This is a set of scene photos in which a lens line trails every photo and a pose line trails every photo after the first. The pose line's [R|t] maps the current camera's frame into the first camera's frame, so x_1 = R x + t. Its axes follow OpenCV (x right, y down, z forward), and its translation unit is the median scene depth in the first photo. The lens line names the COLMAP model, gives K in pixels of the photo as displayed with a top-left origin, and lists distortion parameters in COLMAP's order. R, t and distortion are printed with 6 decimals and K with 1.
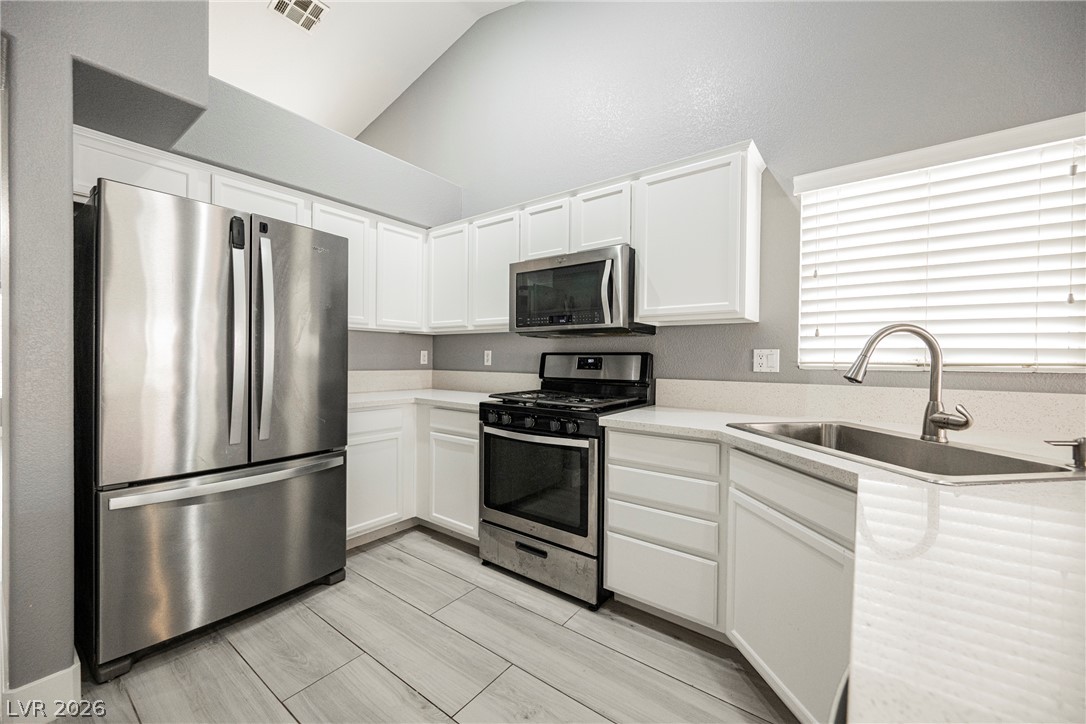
lens RADIAL K [[420.0, 0, 543.0], [0, 420.0, 362.0], [0, 0, 1]] dist [-0.002359, -0.000794]
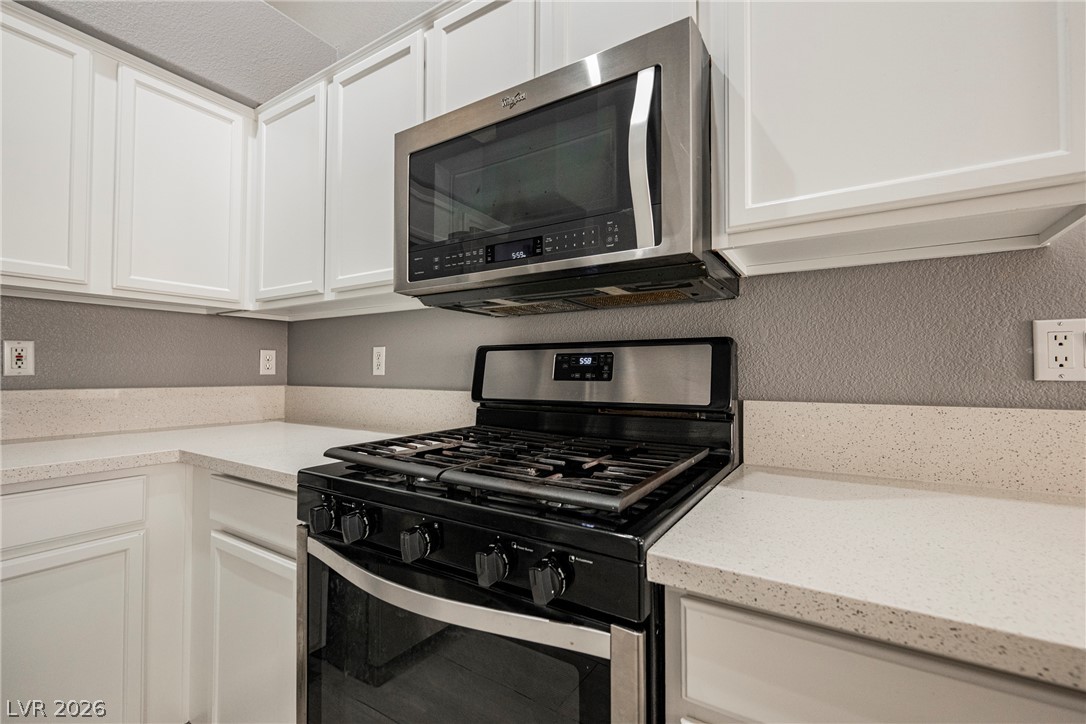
lens RADIAL K [[466.1, 0, 544.5], [0, 466.1, 360.7], [0, 0, 1]] dist [-0.001497, 0.000053]
pose [[0.996490, -0.005976, 0.083500, 0.036973], [0.008609, 0.999476, -0.031212, 0.014635], [-0.083269, 0.031821, 0.996019, 0.630658]]
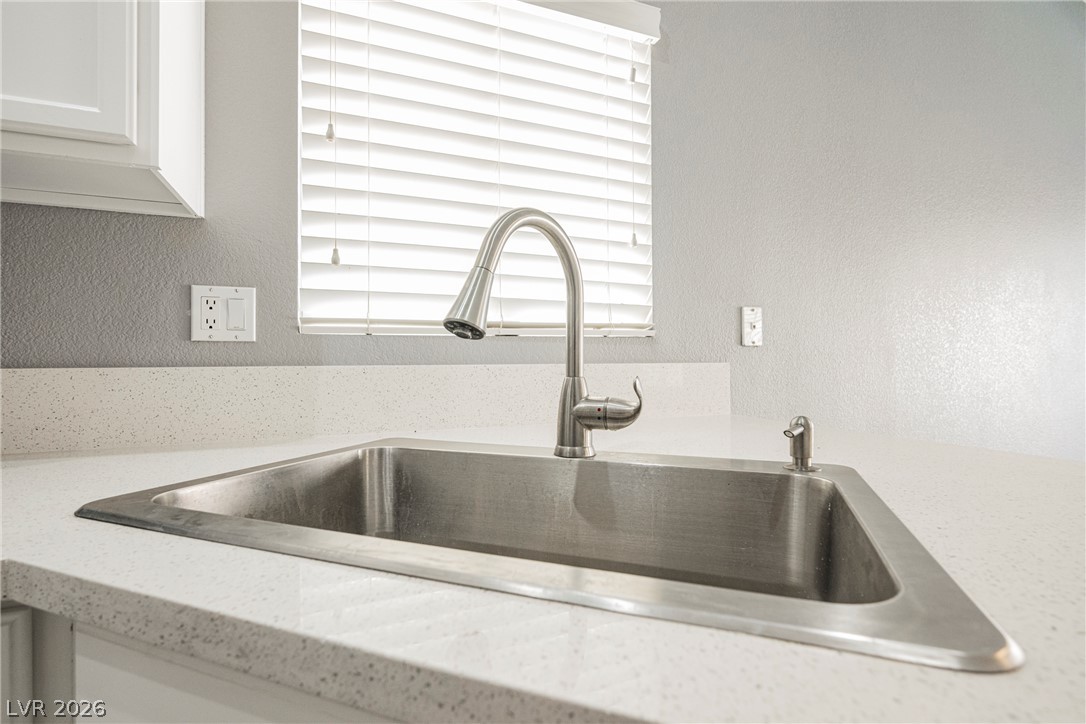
lens RADIAL K [[527.7, 0, 546.5], [0, 527.7, 358.6], [0, 0, 1]] dist [-0.001398, -0.000231]
pose [[0.504823, -0.006229, 0.863200, 0.240258], [0.017571, 0.999841, -0.003062, 0.047469], [-0.863044, 0.016713, 0.504852, 0.459540]]
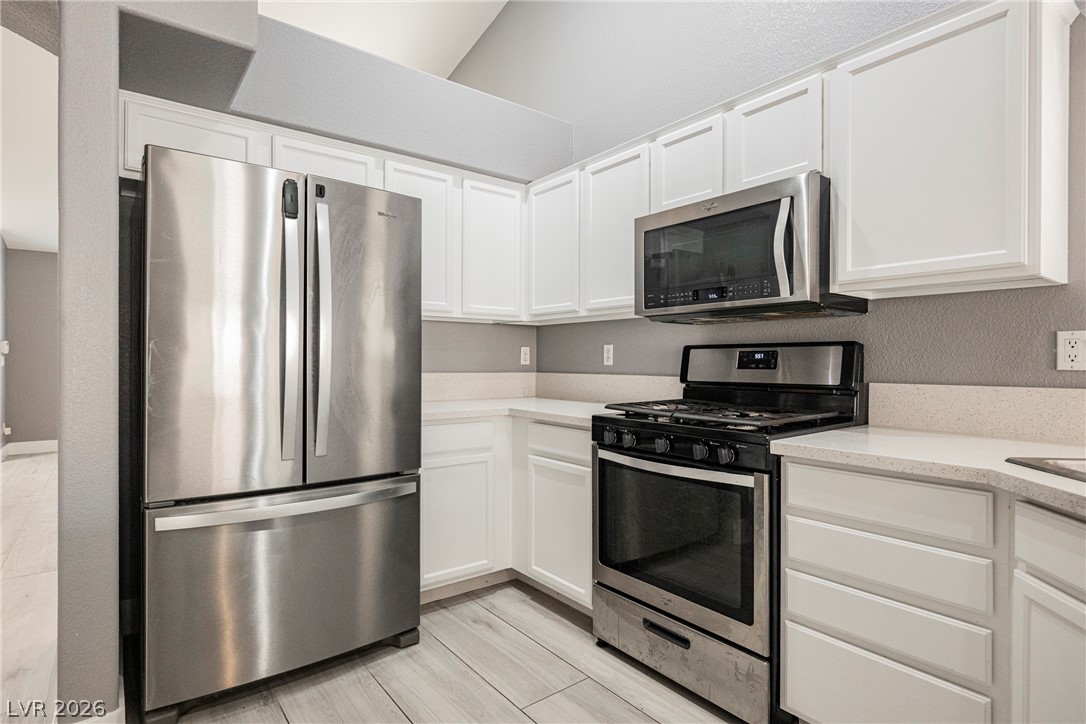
lens RADIAL K [[556.7, 0, 545.4], [0, 556.7, 361.8], [0, 0, 1]] dist [-0.002682, -0.000017]
pose [[0.965037, -0.006765, -0.262027, 0.022156], [0.004554, 0.999949, -0.009046, 0.015329], [0.262074, 0.007536, 0.965018, 0.078436]]
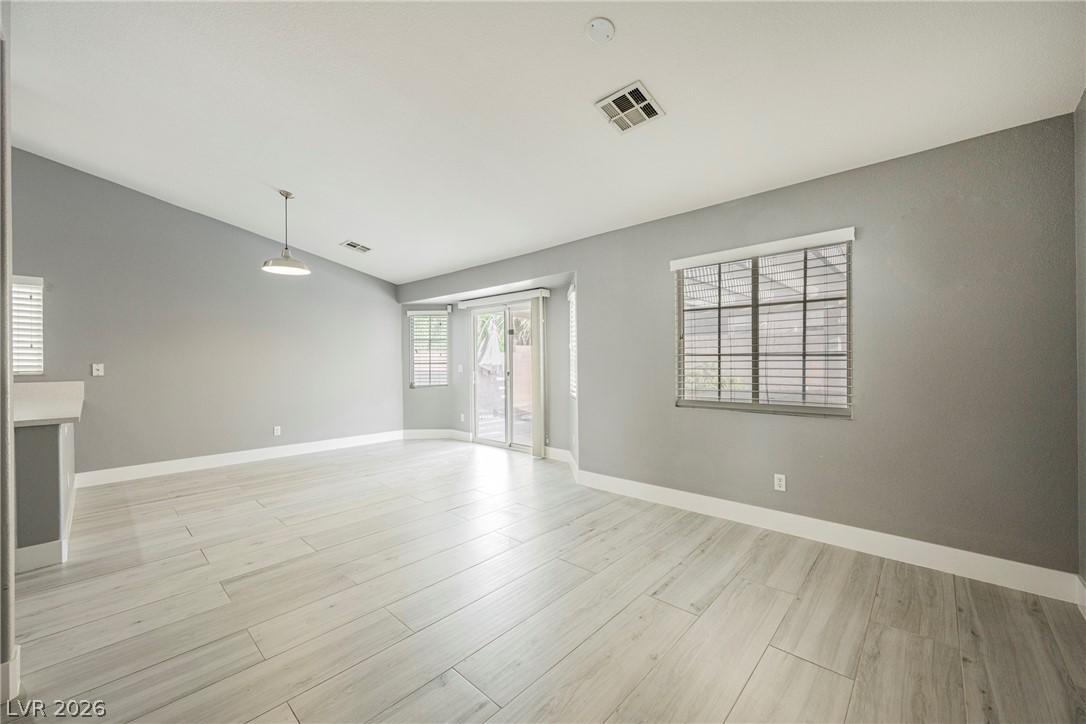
lens RADIAL K [[428.1, 0, 545.9], [0, 428.1, 362.5], [0, 0, 1]] dist [-0.001222, -0.000454]
pose [[0.098341, -0.015441, 0.995033, -0.759844], [0.016127, 0.999773, 0.013920, -0.025453], [-0.995022, 0.014678, 0.098568, -1.736310]]
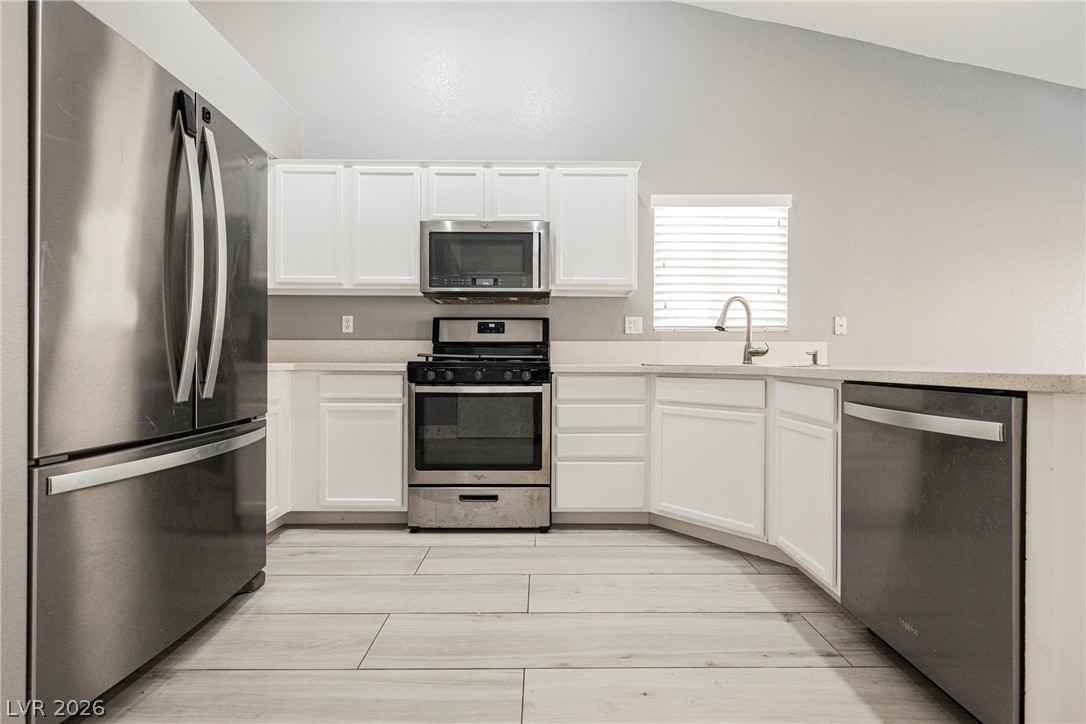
lens RADIAL K [[466.1, 0, 544.5], [0, 466.1, 360.7], [0, 0, 1]] dist [-0.001497, 0.000053]
pose [[0.795338, -0.006899, 0.606127, -0.604682], [0.009418, 0.999955, -0.000975, 0.108980], [-0.606093, 0.006484, 0.795367, -0.022443]]
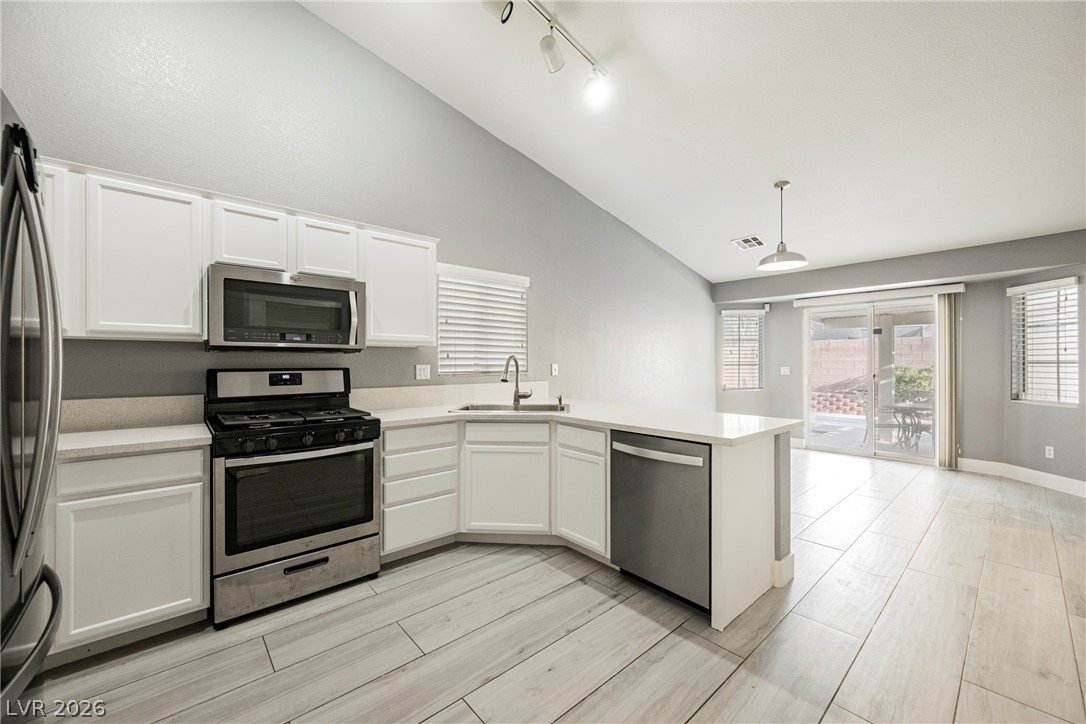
lens RADIAL K [[424.0, 0, 545.6], [0, 424.0, 360.6], [0, 0, 1]] dist [-0.001868, 0.000036]
pose [[0.201632, -0.004954, 0.979449, -0.921793], [0.012197, 0.999922, 0.002546, -0.044365], [-0.979385, 0.011433, 0.201677, 0.225329]]
